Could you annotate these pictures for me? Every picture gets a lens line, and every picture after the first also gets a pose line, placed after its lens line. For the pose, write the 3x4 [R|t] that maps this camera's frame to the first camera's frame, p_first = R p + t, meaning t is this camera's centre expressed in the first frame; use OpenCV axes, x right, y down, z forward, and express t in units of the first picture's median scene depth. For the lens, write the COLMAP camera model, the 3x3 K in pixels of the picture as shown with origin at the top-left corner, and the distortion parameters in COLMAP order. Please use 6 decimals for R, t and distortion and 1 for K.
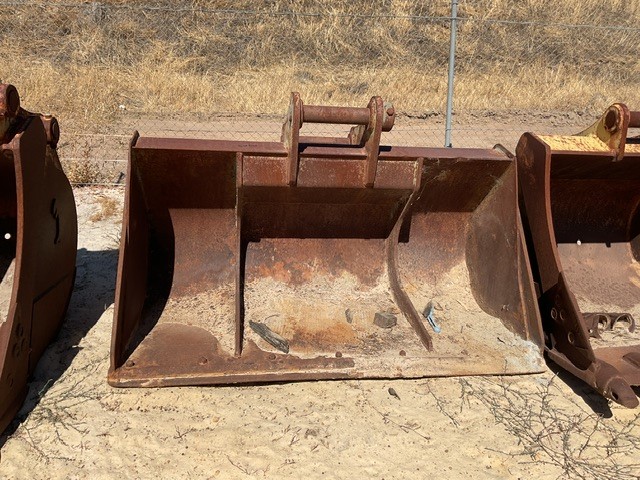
lens RADIAL K [[529.6, 0, 320.0], [0, 529.6, 240.0], [0, 0, 1]] dist [0.085456, -0.163249]
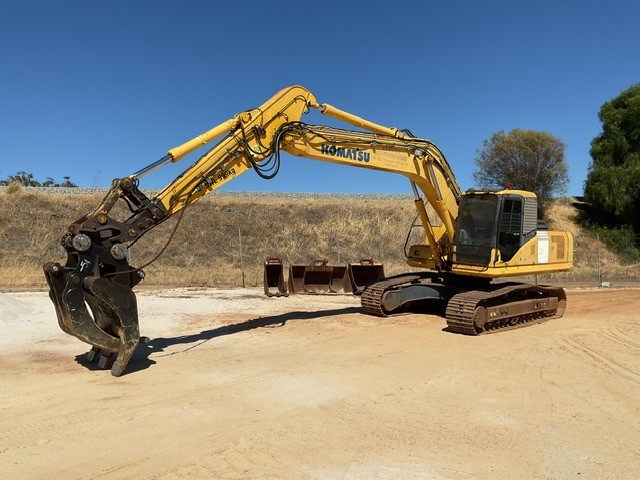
lens RADIAL K [[529.6, 0, 320.0], [0, 529.6, 240.0], [0, 0, 1]] dist [0.085456, -0.163249]
pose [[0.988738, -0.033616, 0.145831, -0.765089], [0.086649, 0.923089, -0.374699, 1.663979], [-0.122019, 0.383115, 0.915606, -4.297729]]
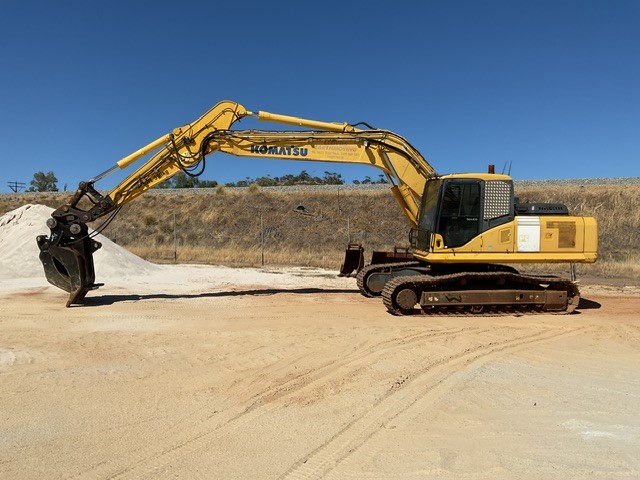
lens RADIAL K [[529.6, 0, 320.0], [0, 529.6, 240.0], [0, 0, 1]] dist [0.085456, -0.163249]
pose [[0.910406, -0.019143, -0.413272, 1.609191], [-0.137821, 0.927837, -0.346588, 1.852724], [0.390084, 0.372494, 0.842071, -4.421303]]
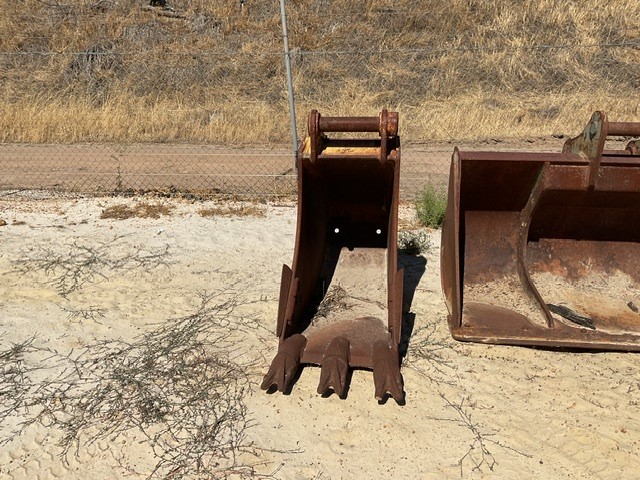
lens RADIAL K [[529.6, 0, 320.0], [0, 529.6, 240.0], [0, 0, 1]] dist [0.085456, -0.163249]
pose [[0.965798, 0.025427, -0.258045, -0.265548], [-0.039752, 0.997935, -0.050448, 0.076078], [0.256229, 0.058980, 0.964815, -0.237416]]
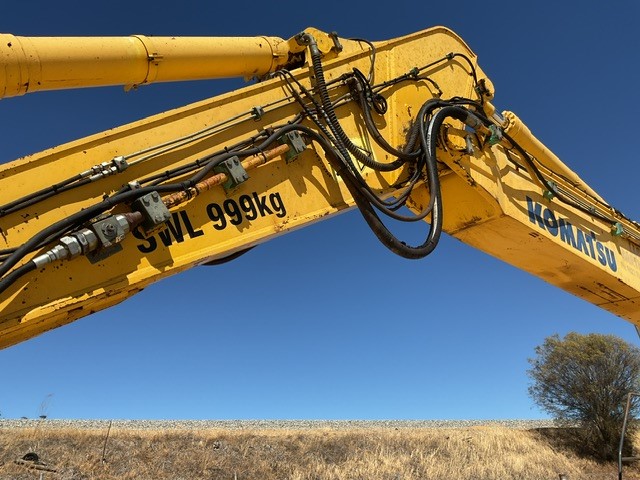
lens RADIAL K [[530.0, 0, 319.8], [0, 530.0, 226.2], [0, 0, 1]] dist [0.037615, -0.070366]
pose [[0.986253, 0.017598, 0.164301, -0.843509], [0.110950, 0.666311, -0.737373, 0.783271], [-0.122452, 0.745466, 0.655199, -2.348576]]
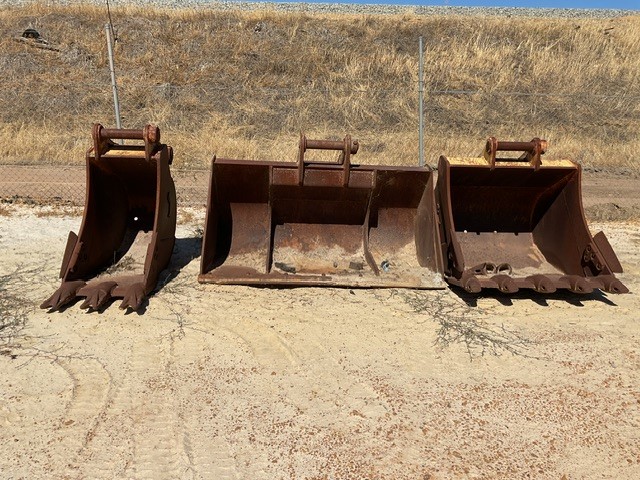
lens RADIAL K [[529.6, 0, 320.0], [0, 529.6, 240.0], [0, 0, 1]] dist [0.085456, -0.163249]
pose [[0.996945, 0.002709, -0.078057, 0.122424], [-0.012302, 0.992370, -0.122678, 0.240554], [0.077130, 0.123264, 0.989372, -0.579274]]
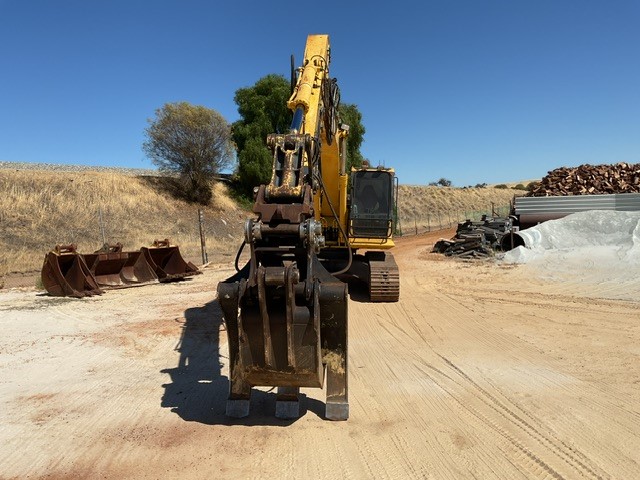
lens RADIAL K [[538.7, 0, 320.0], [0, 538.7, 240.0], [0, 0, 1]] dist [0.108117, -0.189200]
pose [[0.605697, -0.093455, 0.790188, -2.502655], [0.346588, 0.924907, -0.156279, 1.063745], [-0.716246, 0.368527, 0.592604, -3.119464]]
